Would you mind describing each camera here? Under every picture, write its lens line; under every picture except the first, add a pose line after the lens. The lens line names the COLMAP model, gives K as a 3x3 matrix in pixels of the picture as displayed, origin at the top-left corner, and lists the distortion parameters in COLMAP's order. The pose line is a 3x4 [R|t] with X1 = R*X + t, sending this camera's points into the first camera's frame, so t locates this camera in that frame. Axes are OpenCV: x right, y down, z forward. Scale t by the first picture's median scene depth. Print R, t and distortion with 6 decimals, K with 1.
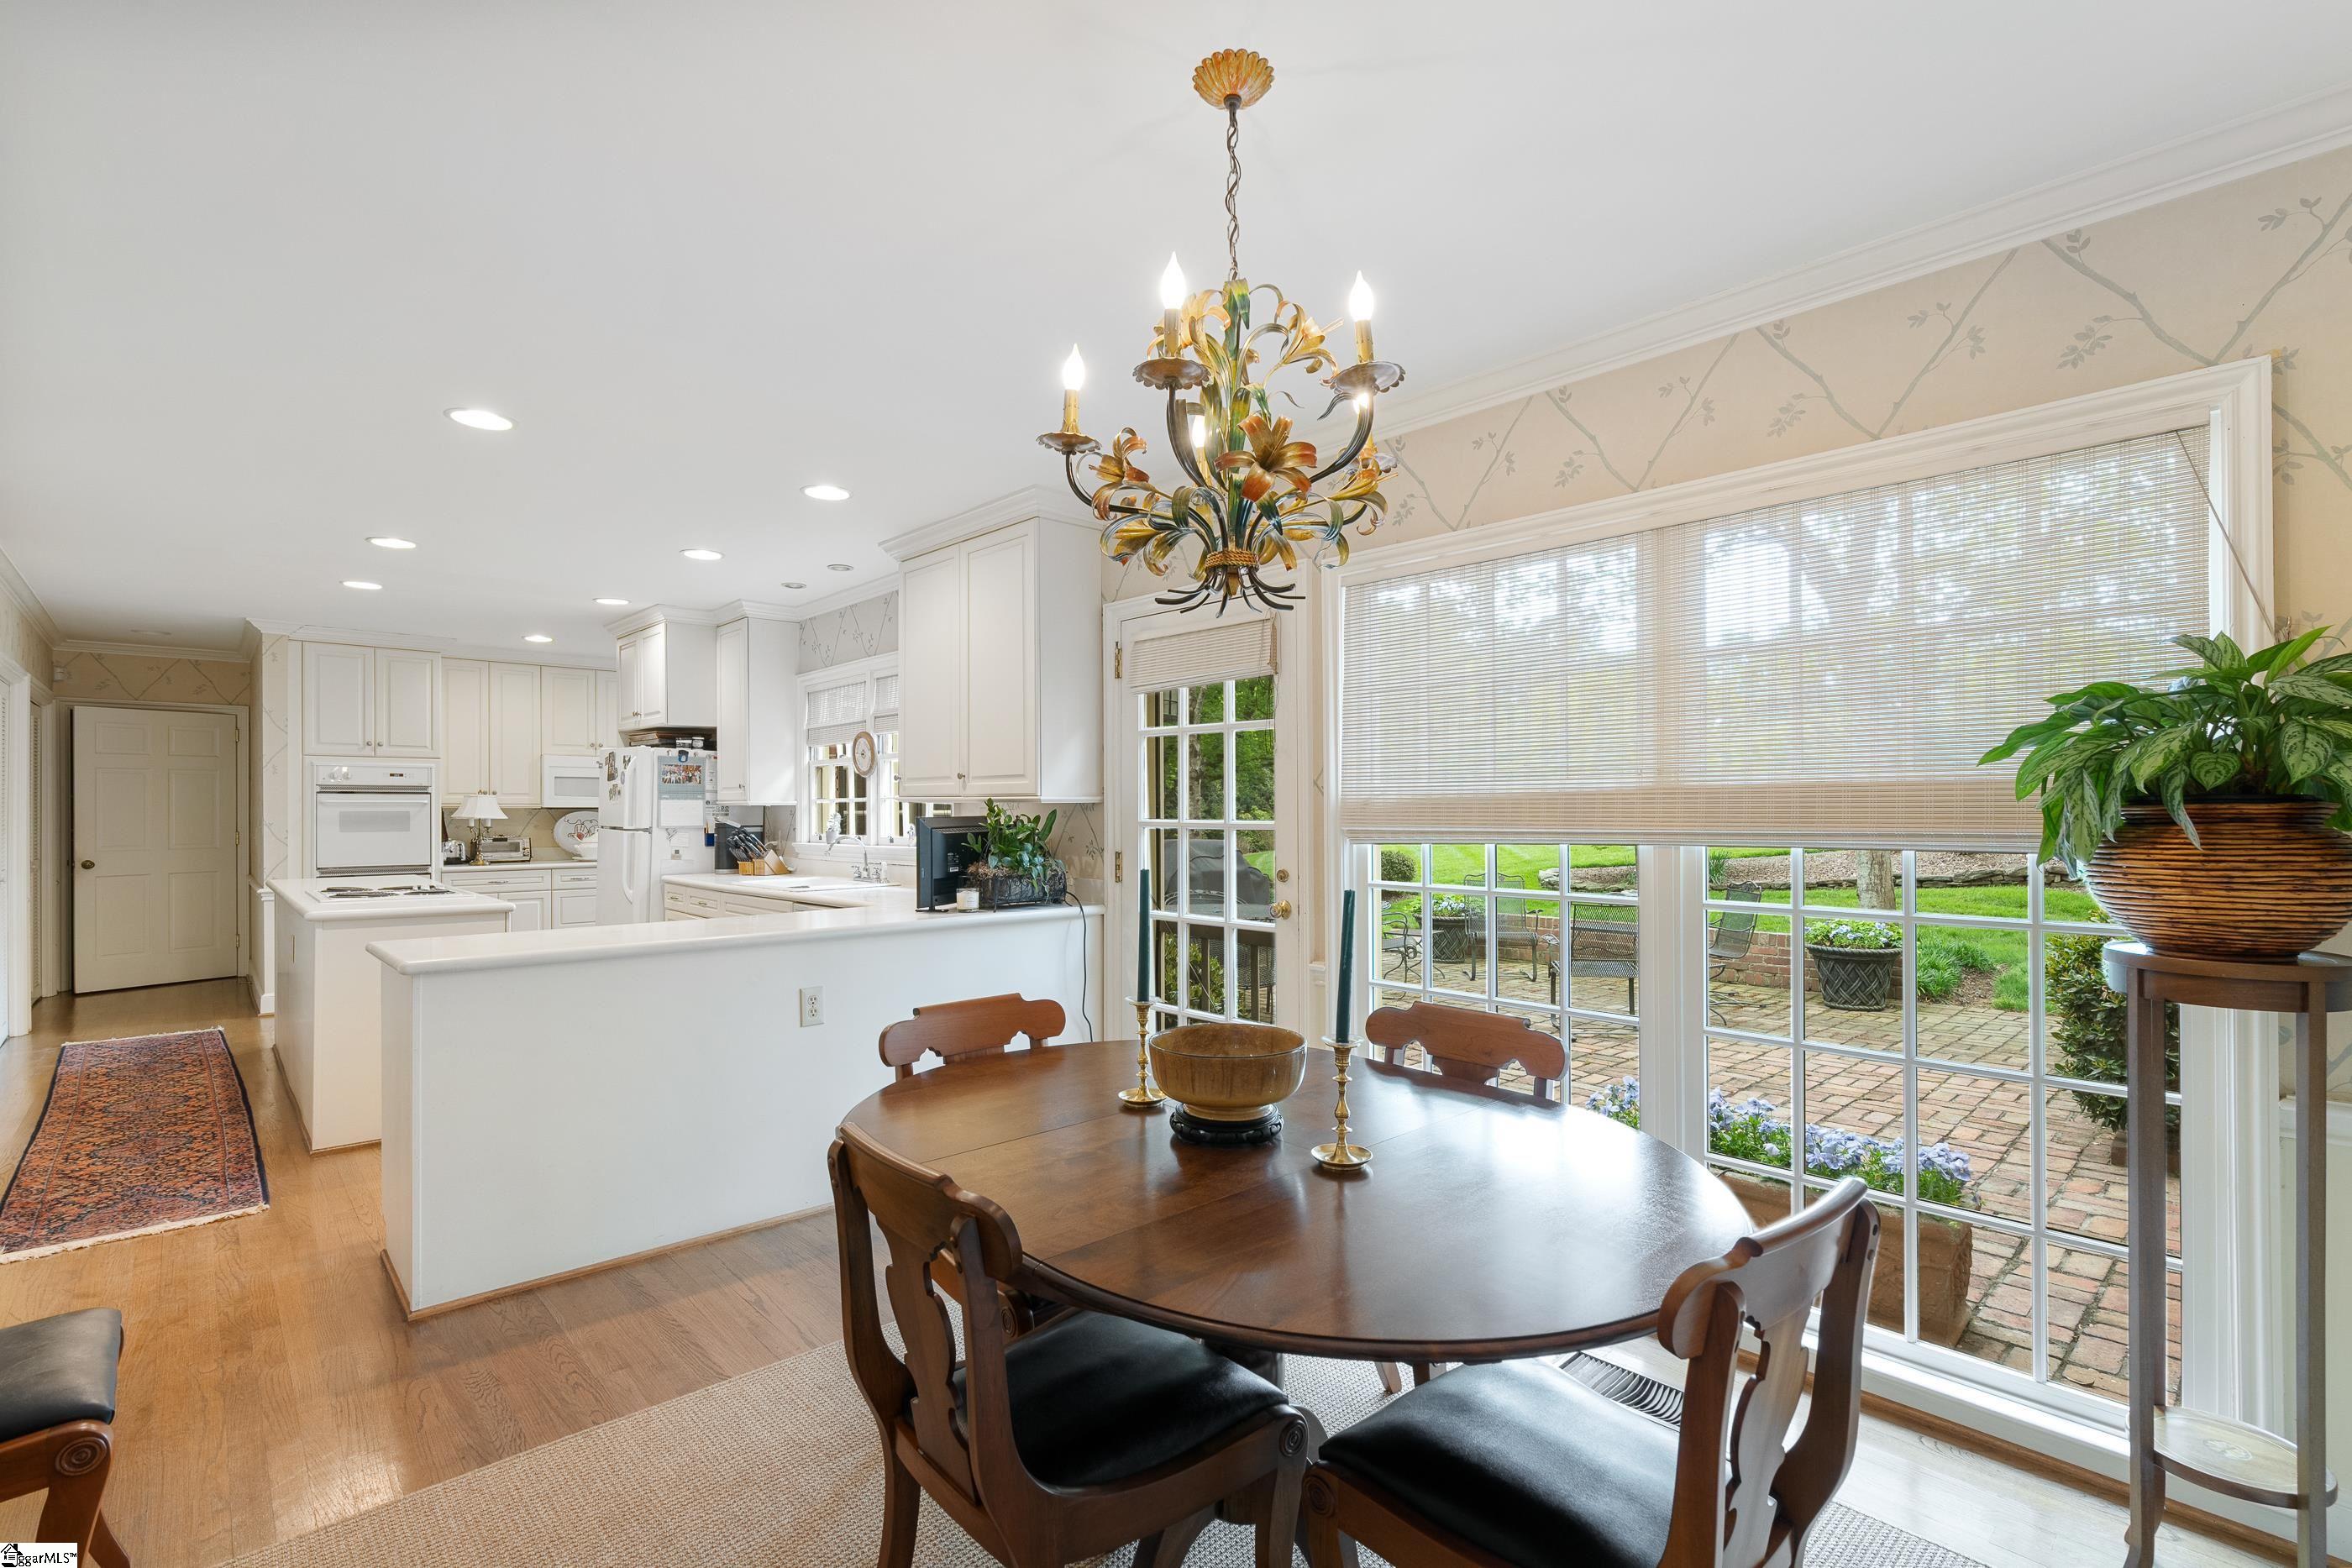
lens RADIAL K [[1053.9, 0, 1167.6], [0, 1053.9, 791.5], [0, 0, 1]] dist [0.002777, -0.000307]
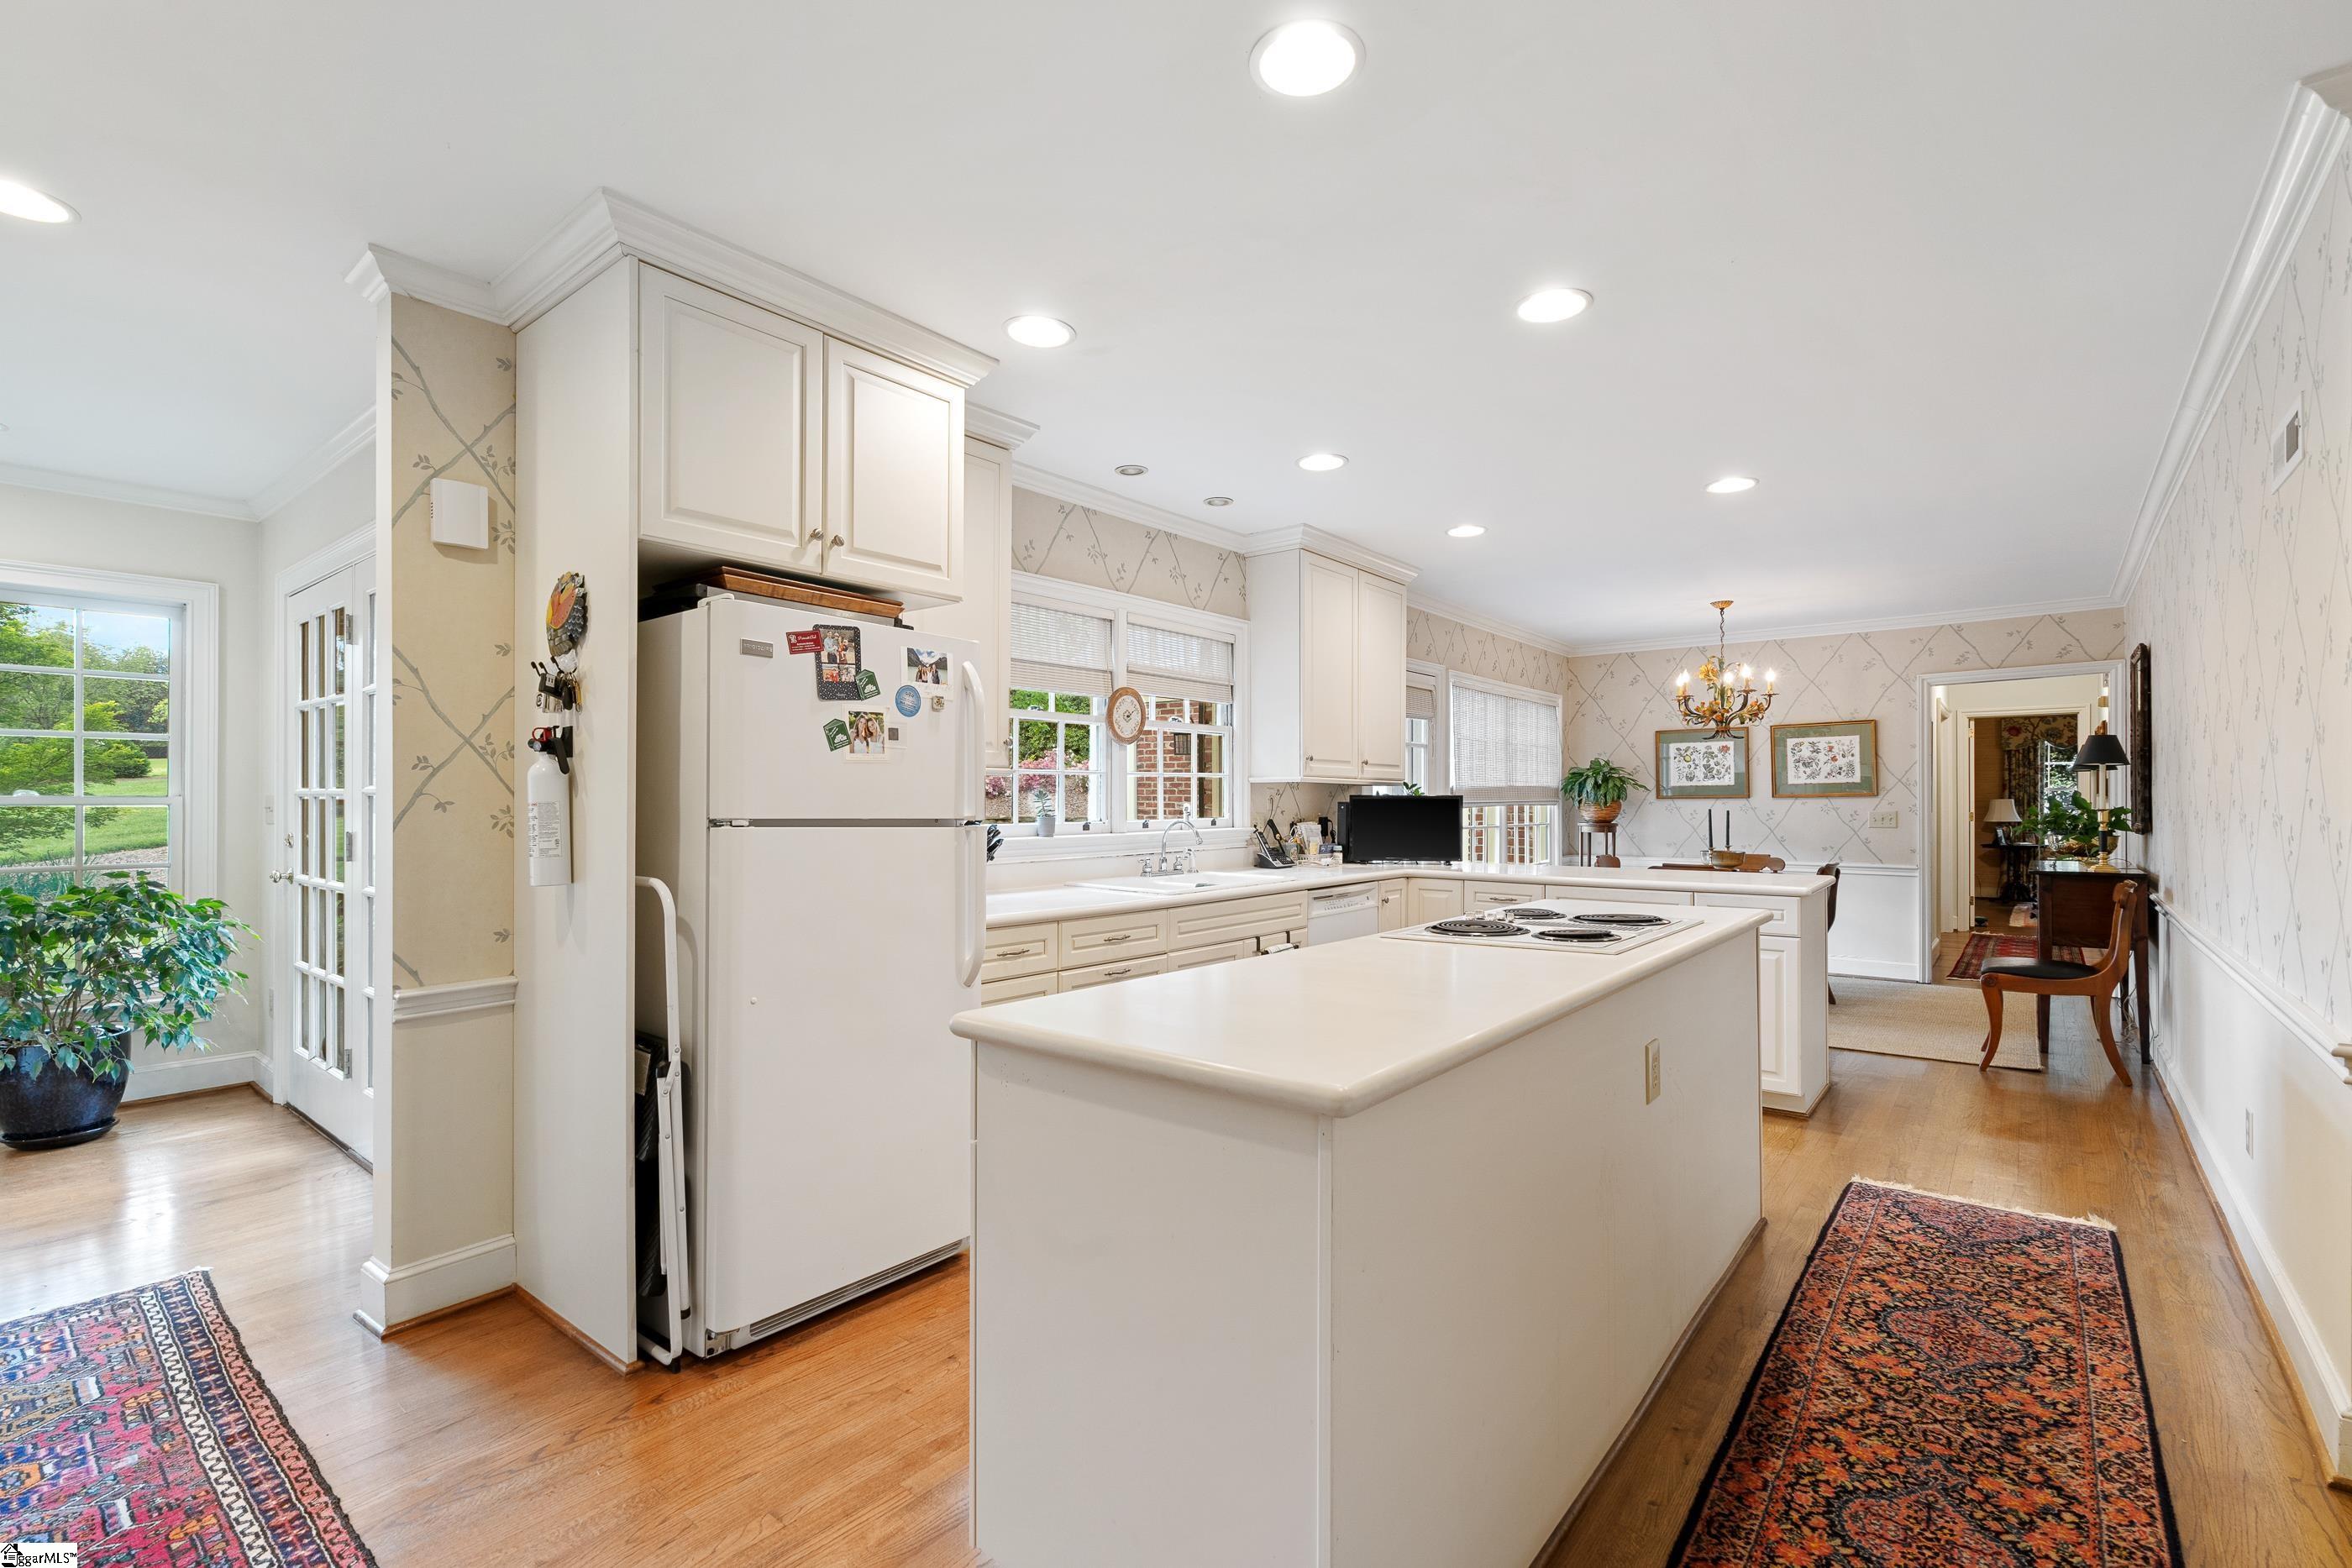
lens RADIAL K [[1053.9, 0, 1175.9], [0, 1053.9, 795.6], [0, 0, 1]] dist [0.002777, -0.000307]
pose [[-0.116710, 0.005505, 0.993151, -0.917359], [-0.017250, 0.999823, -0.007569, 0.024421], [-0.993016, -0.018015, -0.116594, 0.912080]]
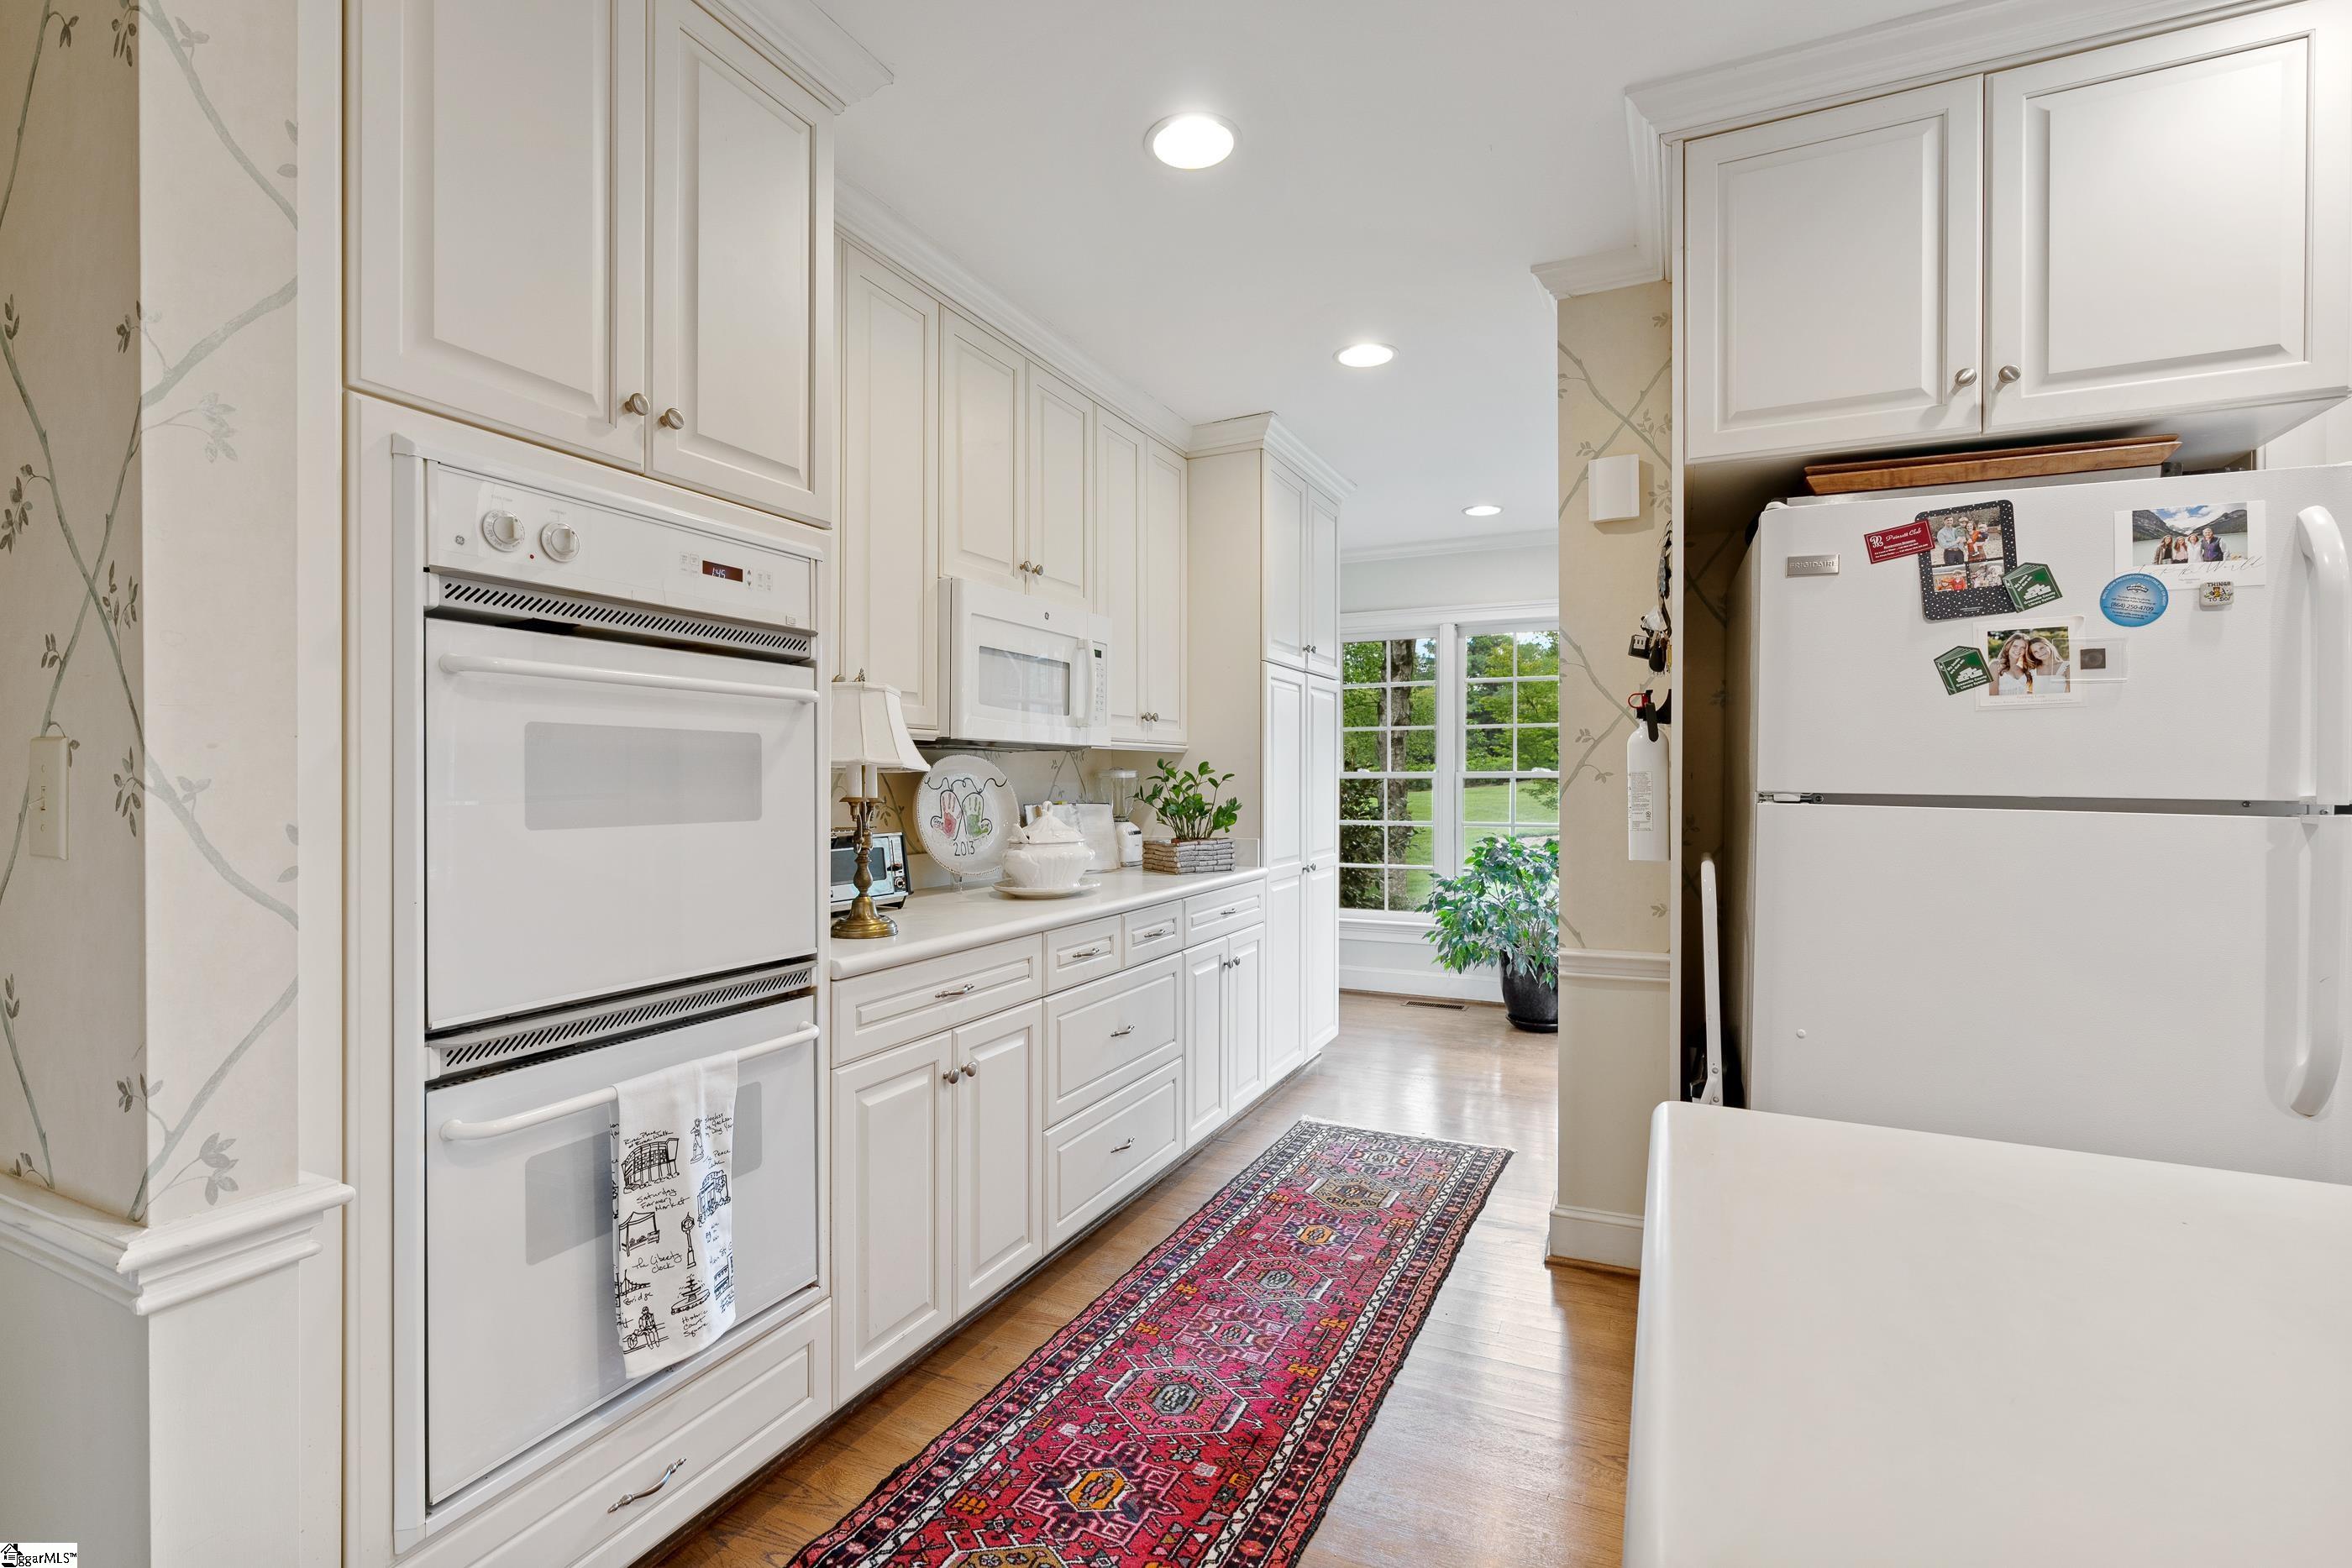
lens RADIAL K [[1053.9, 0, 1176.3], [0, 1053.9, 780.7], [0, 0, 1]] dist [0.002777, -0.000307]
pose [[0.936512, 0.001345, 0.350633, -0.750903], [-0.008614, 0.999779, 0.019173, 0.025492], [-0.350529, -0.020976, 0.936317, 0.786285]]
